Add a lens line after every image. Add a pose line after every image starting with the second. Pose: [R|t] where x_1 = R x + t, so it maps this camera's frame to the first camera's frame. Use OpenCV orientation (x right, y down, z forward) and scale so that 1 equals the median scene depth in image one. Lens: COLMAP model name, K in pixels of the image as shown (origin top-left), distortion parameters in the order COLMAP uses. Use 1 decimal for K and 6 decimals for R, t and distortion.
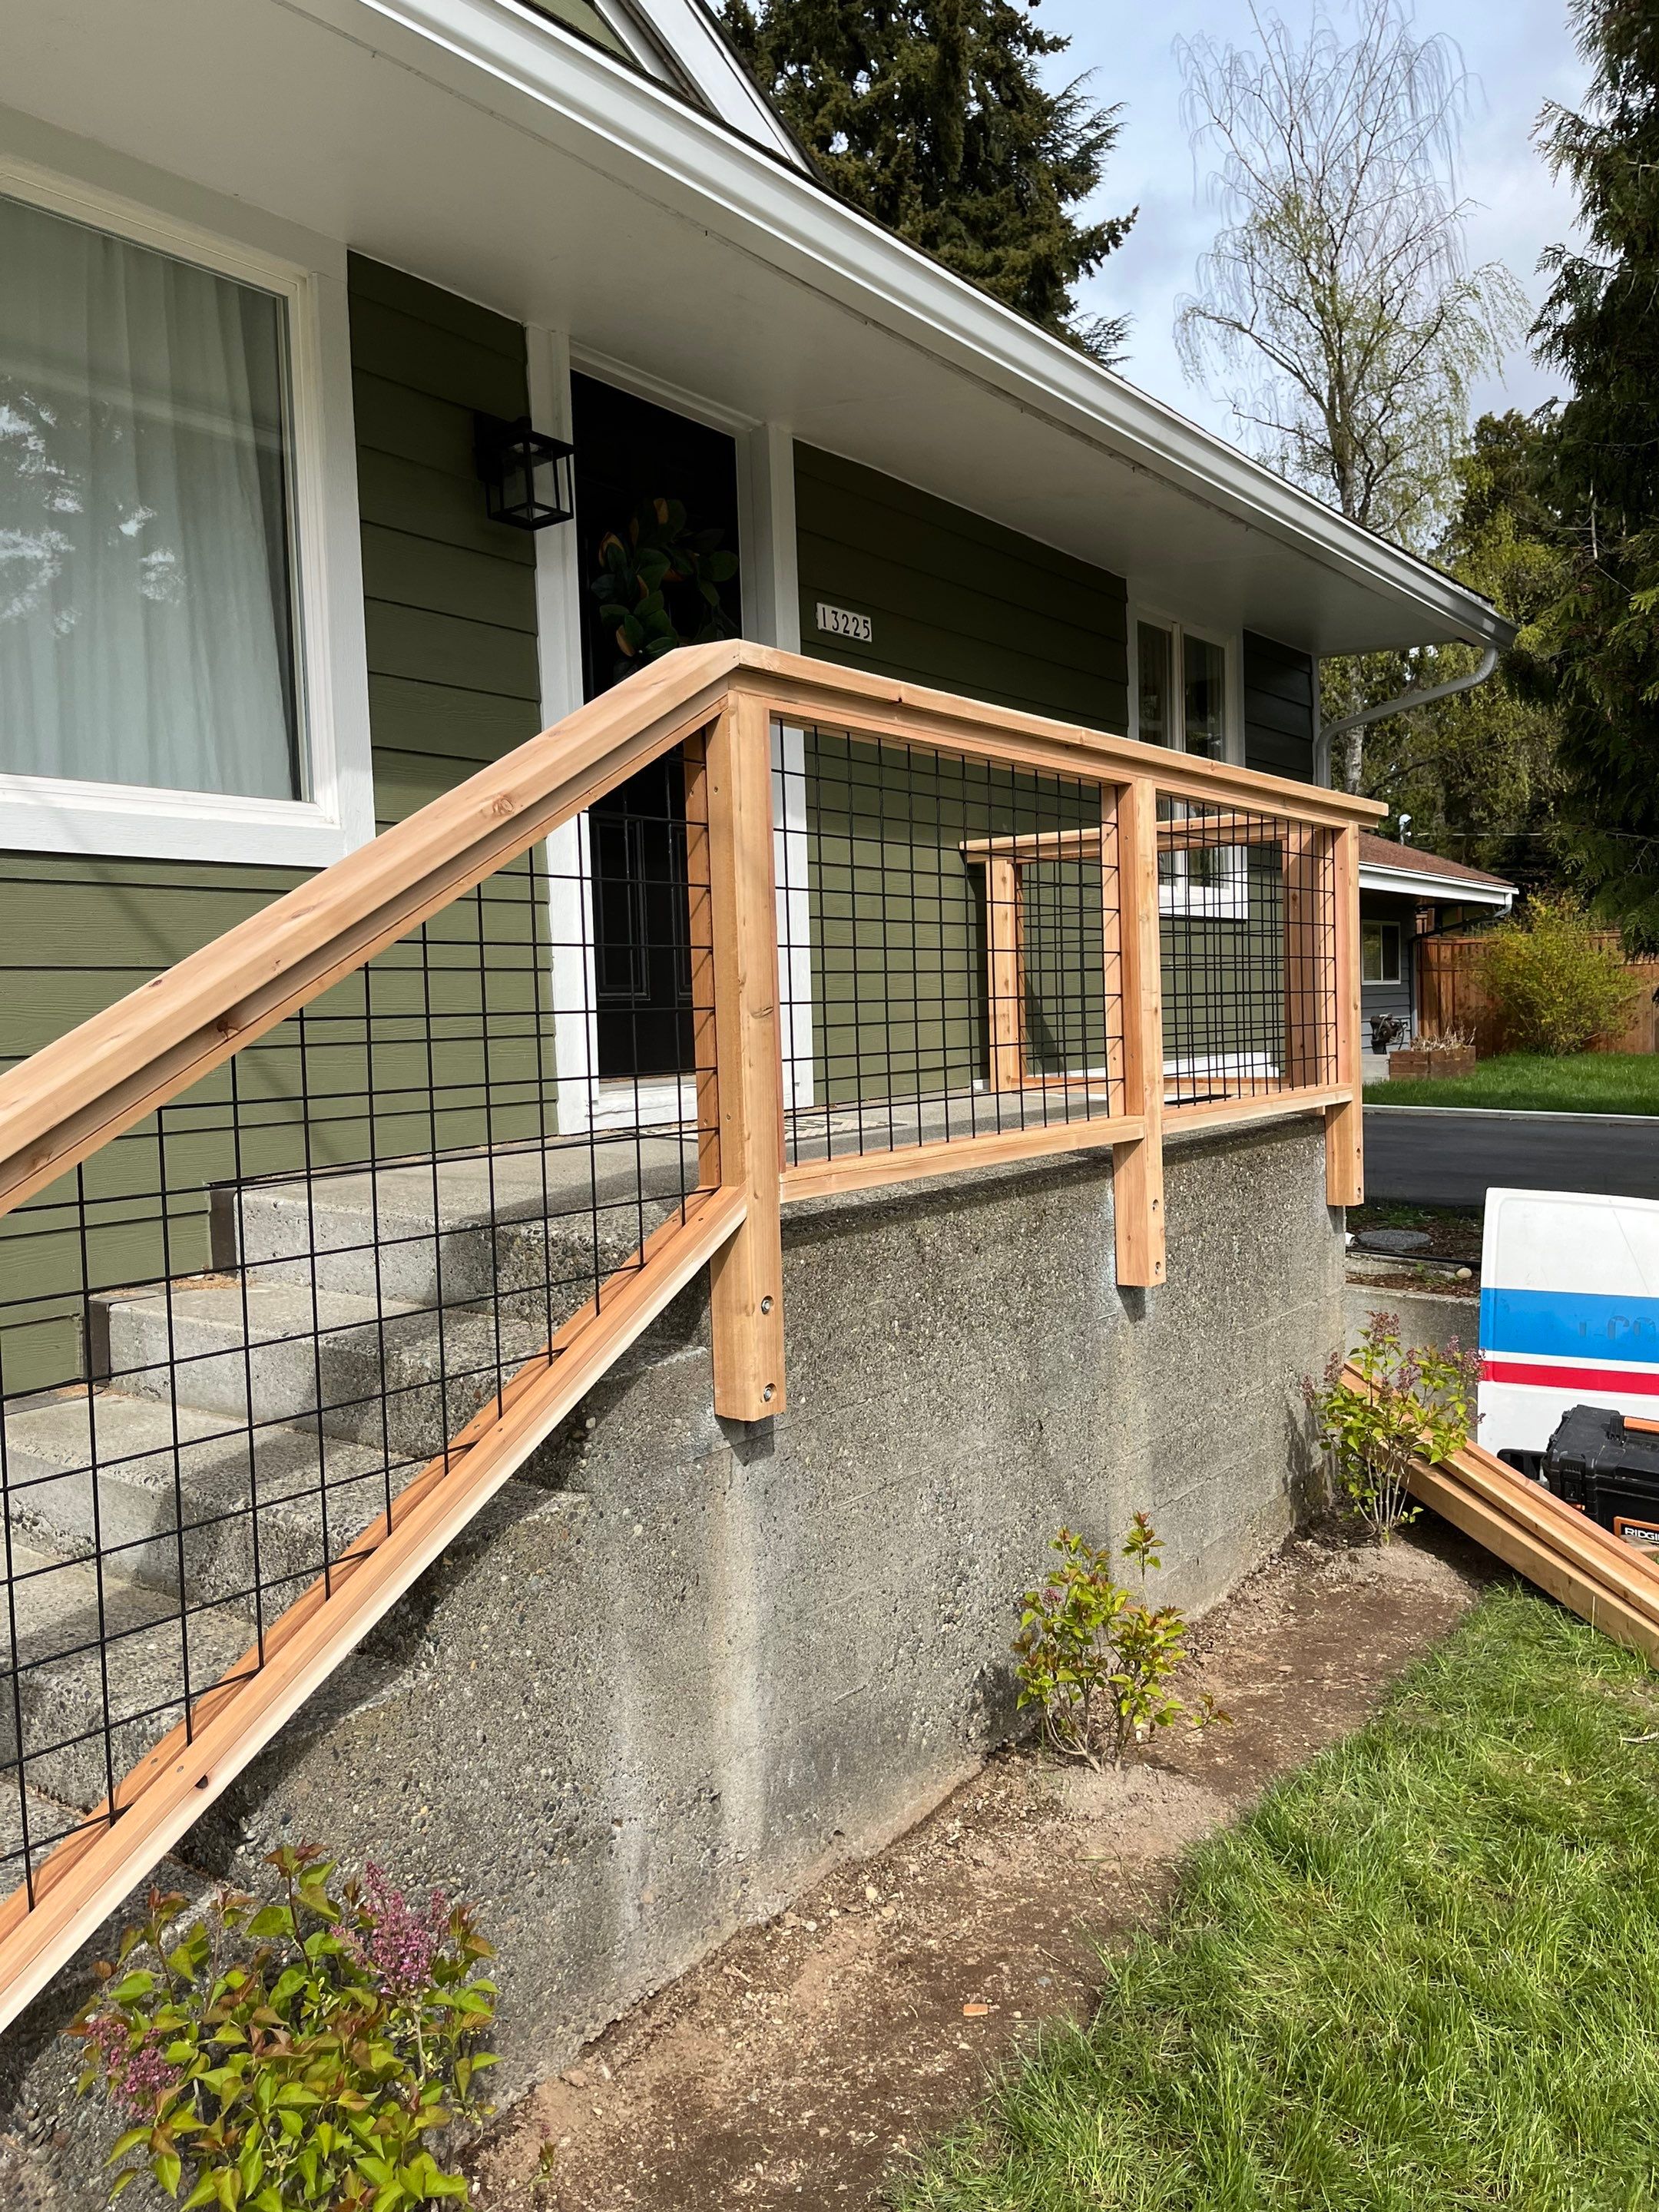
lens RADIAL K [[1670.0, 0, 851.5], [0, 1670.0, 1087.8], [0, 0, 1]] dist [0.064671, -0.086679]
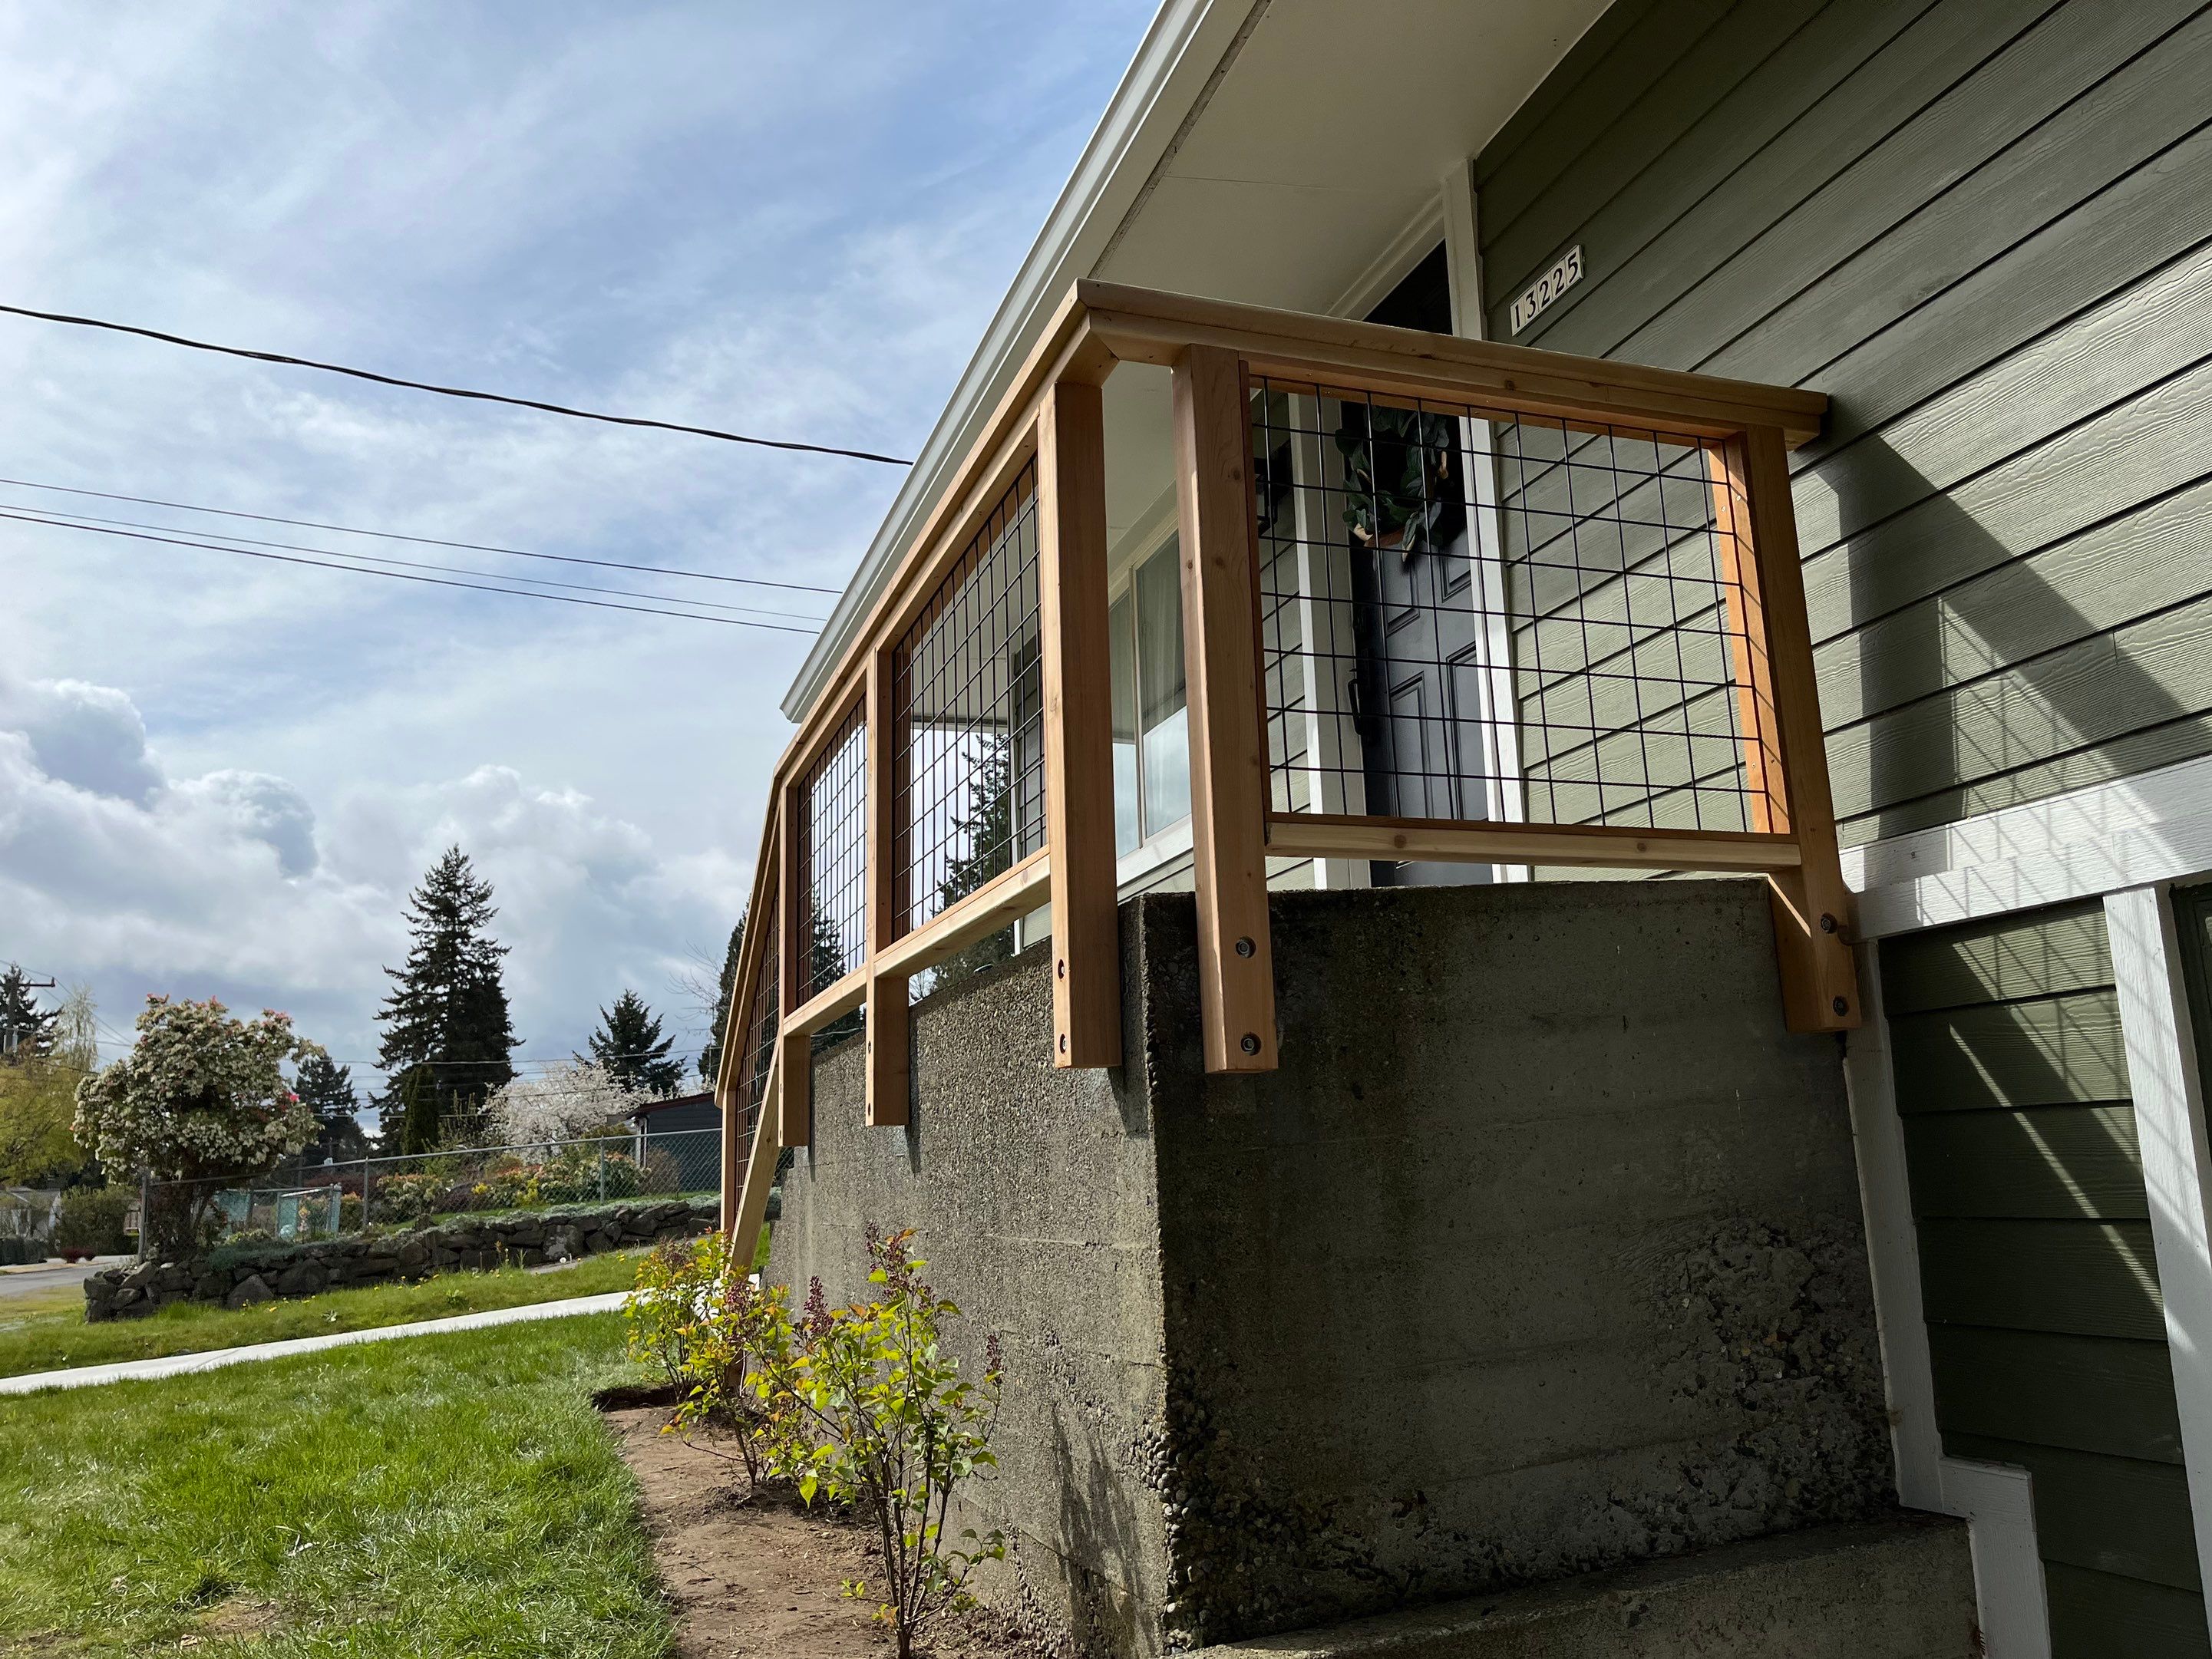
lens RADIAL K [[1669.8, 0, 1108.2], [0, 1669.8, 841.1], [0, 0, 1]] dist [0.064671, -0.086679]
pose [[-0.571138, -0.116883, -0.812490, 1.048716], [0.012634, 0.988441, -0.151076, 0.113068], [0.820757, -0.096550, -0.563060, 1.896398]]
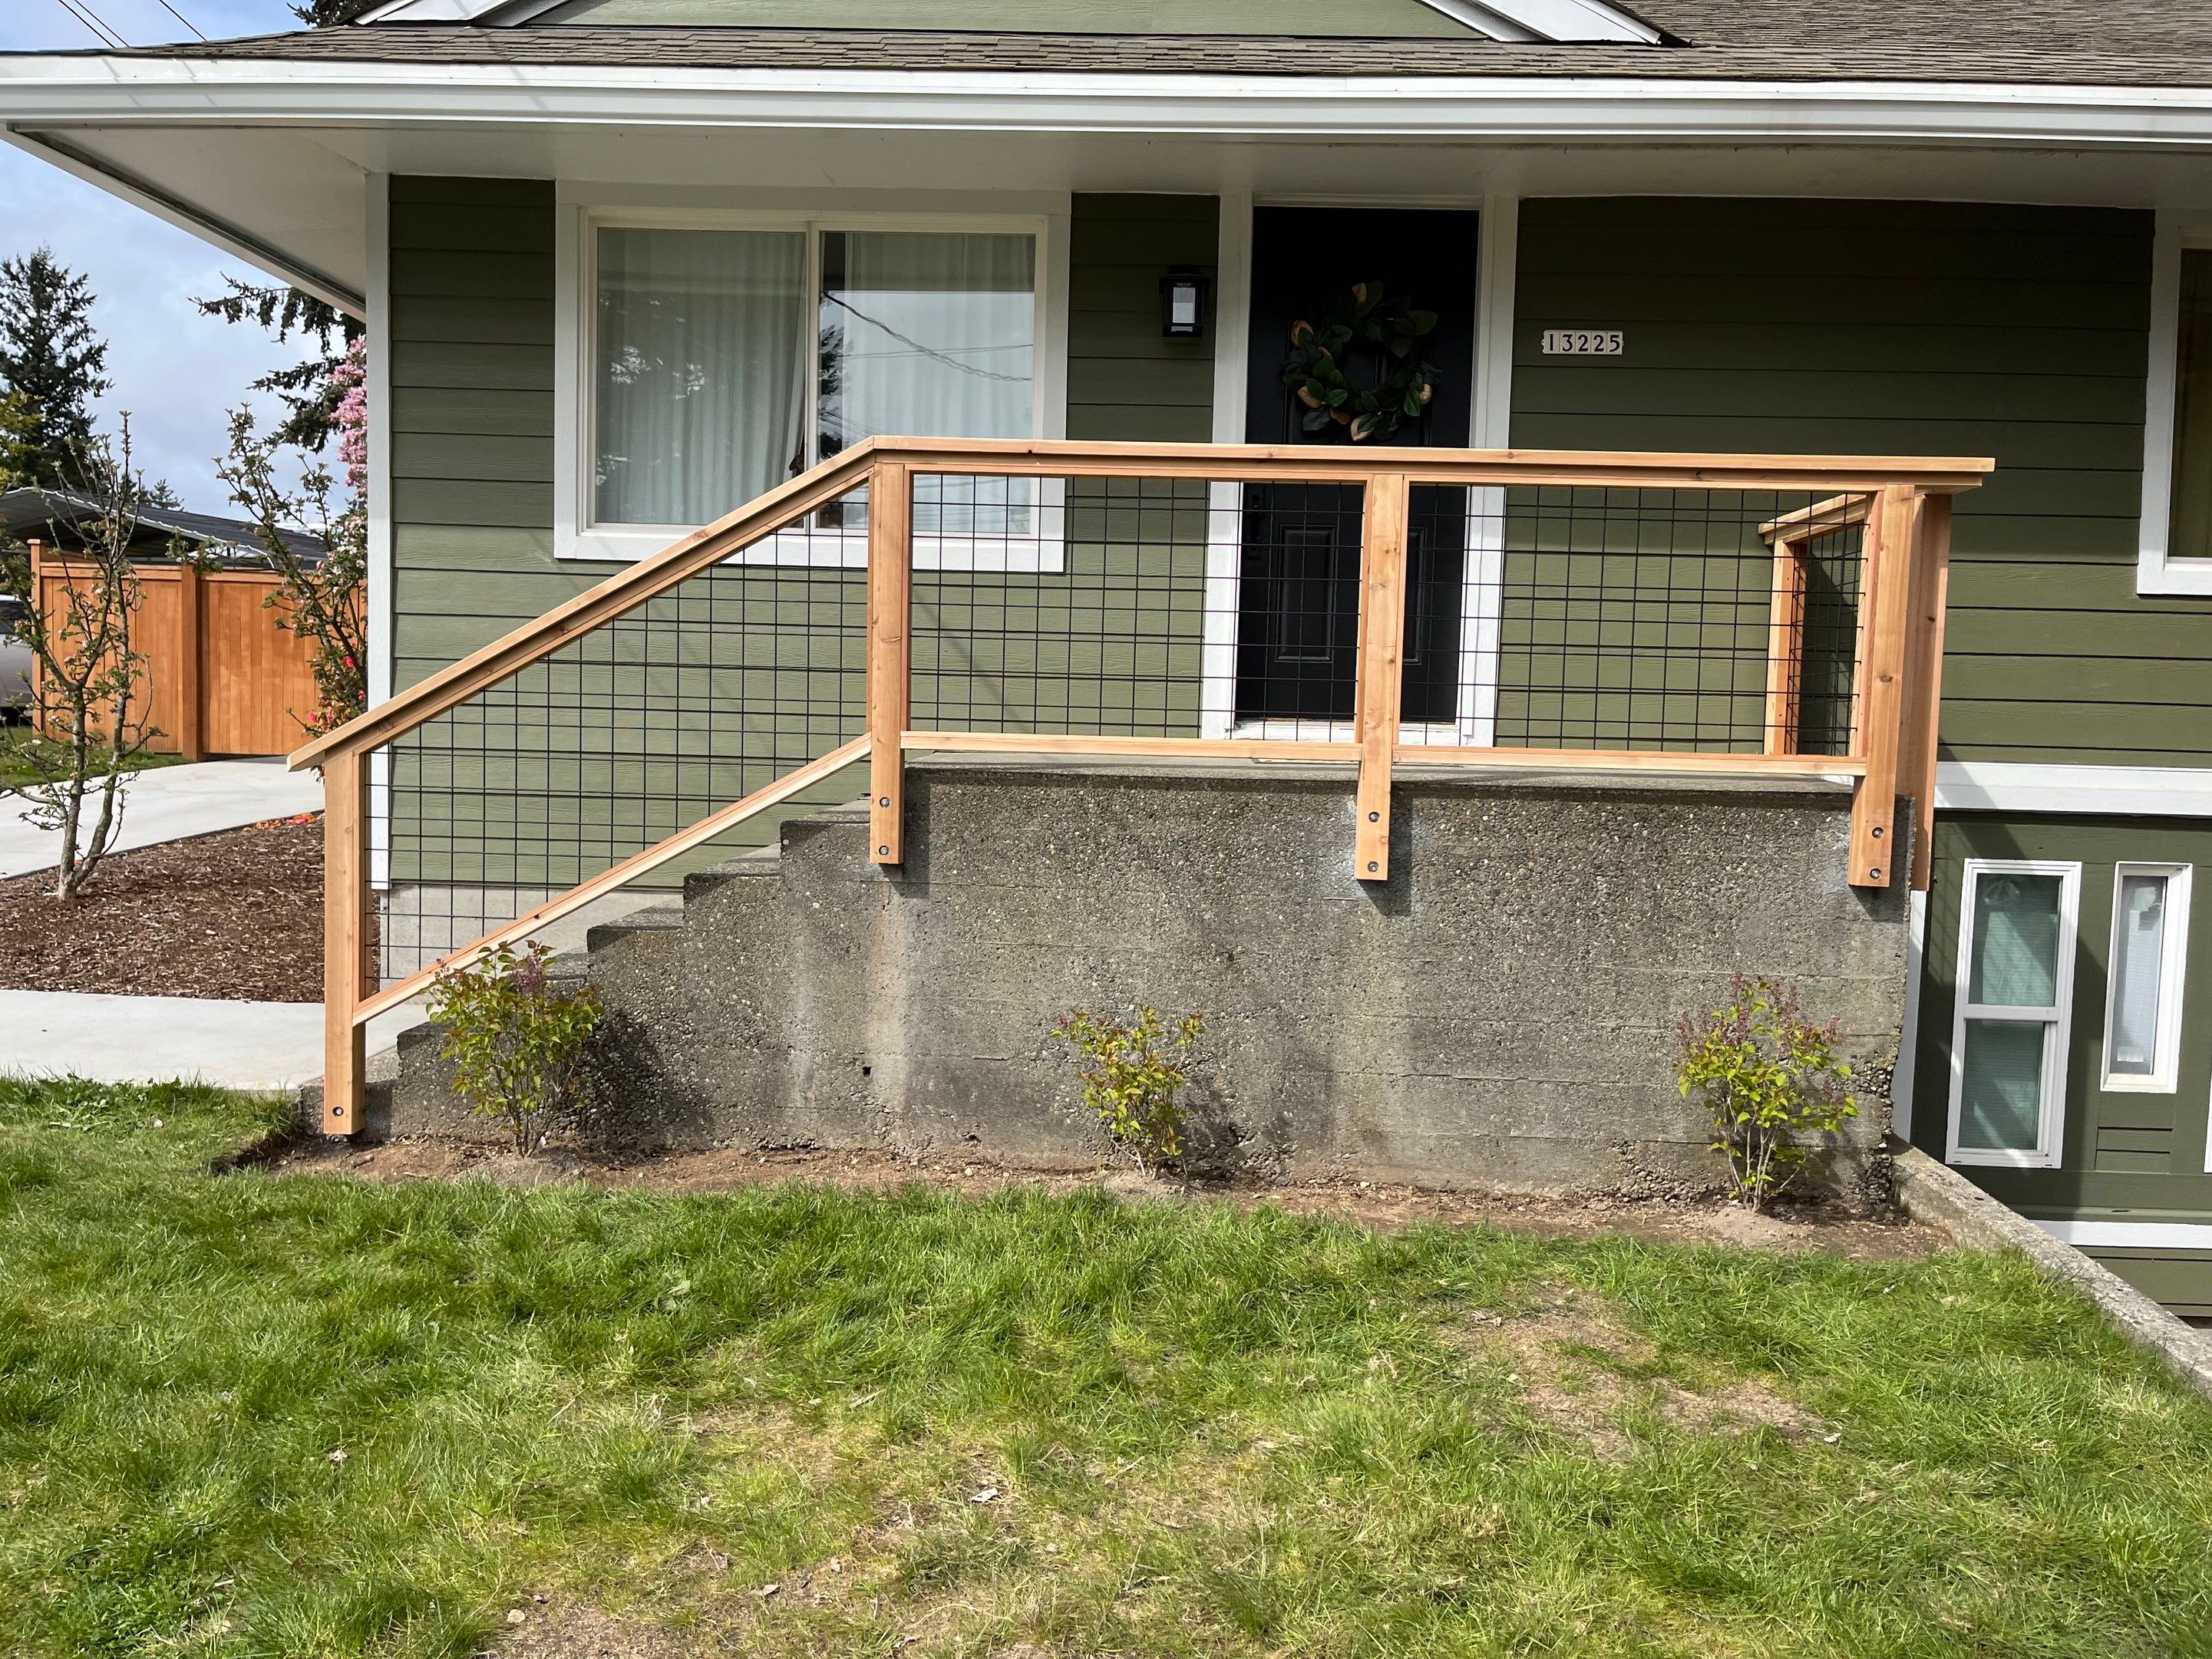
lens RADIAL K [[1669.8, 0, 1101.8], [0, 1669.8, 838.1], [0, 0, 1]] dist [0.064671, -0.086679]
pose [[0.551518, 0.095722, -0.828653, 1.231790], [-0.085204, 0.994663, 0.058190, 0.034038], [0.829800, 0.038512, 0.556730, 0.146742]]
